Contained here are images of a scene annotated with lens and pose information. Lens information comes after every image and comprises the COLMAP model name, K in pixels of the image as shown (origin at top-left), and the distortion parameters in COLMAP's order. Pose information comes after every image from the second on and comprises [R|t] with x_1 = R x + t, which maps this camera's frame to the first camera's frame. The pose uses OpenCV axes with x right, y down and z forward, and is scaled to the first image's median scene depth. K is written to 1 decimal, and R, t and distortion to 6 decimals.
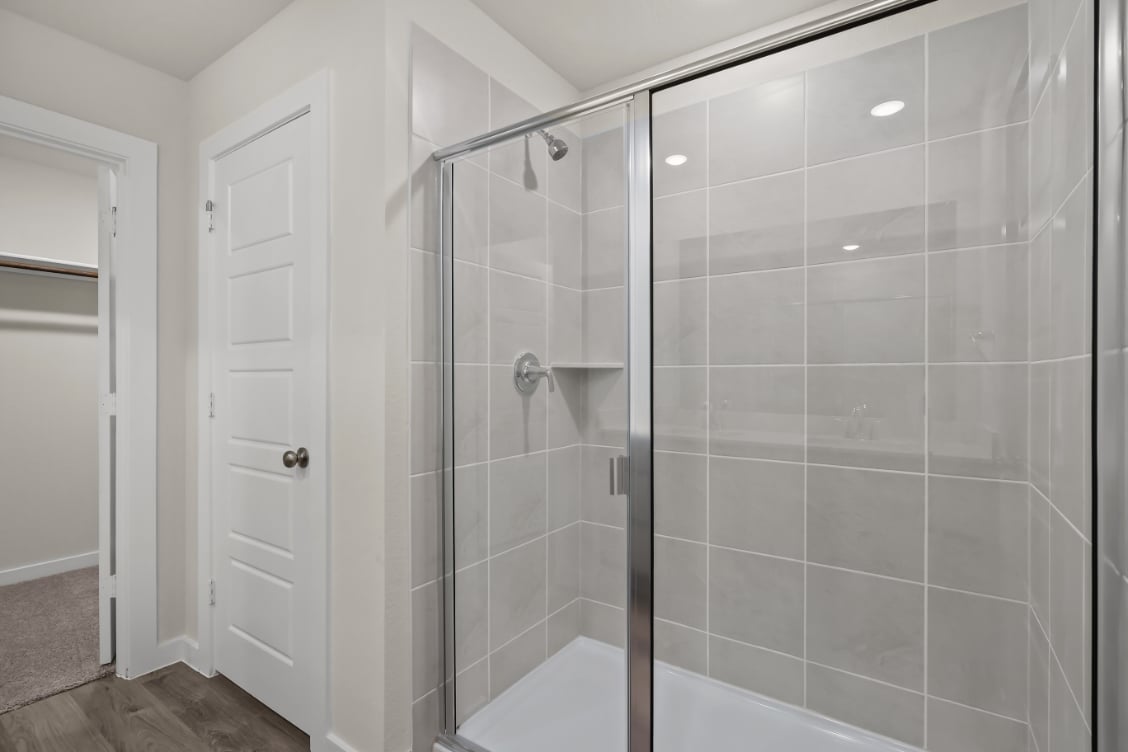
lens RADIAL K [[521.3, 0, 563.1], [0, 521.3, 379.2], [0, 0, 1]] dist [0.001436, 0.000086]
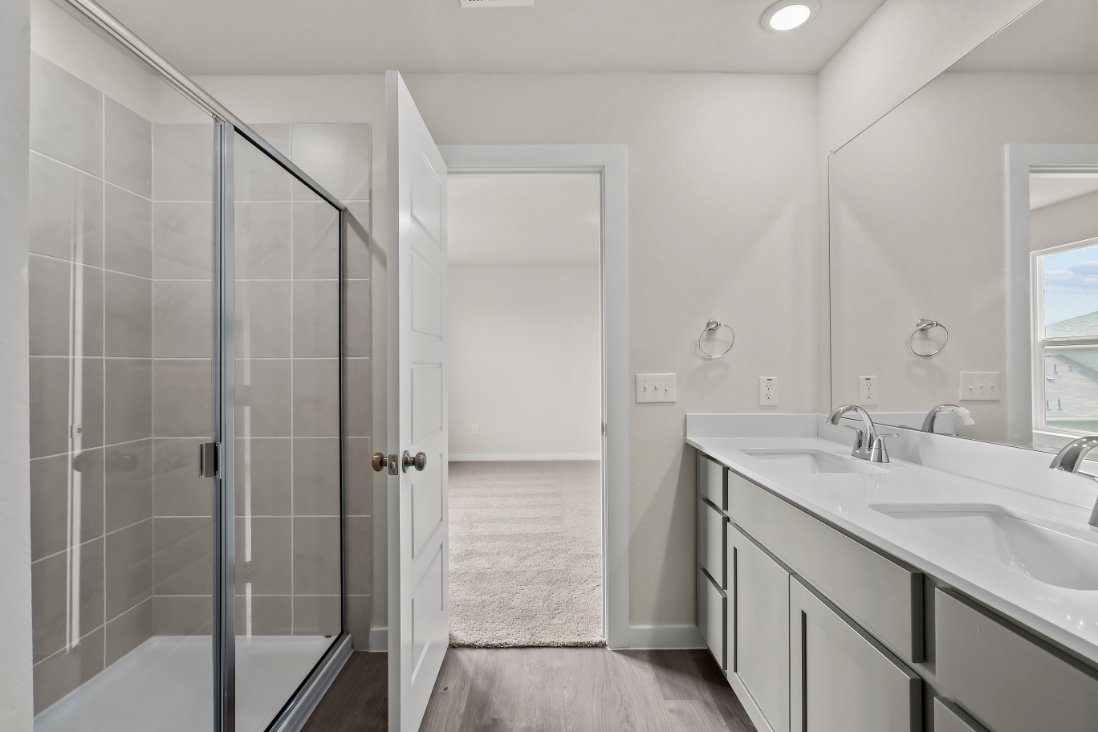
lens RADIAL K [[507.5, 0, 548.1], [0, 507.5, 369.1], [0, 0, 1]] dist [0.001436, 0.000086]
pose [[0.690629, -0.001261, 0.723208, -0.175983], [0.002993, 0.999995, -0.001115, -0.000781], [-0.723203, 0.002935, 0.690630, -0.264674]]
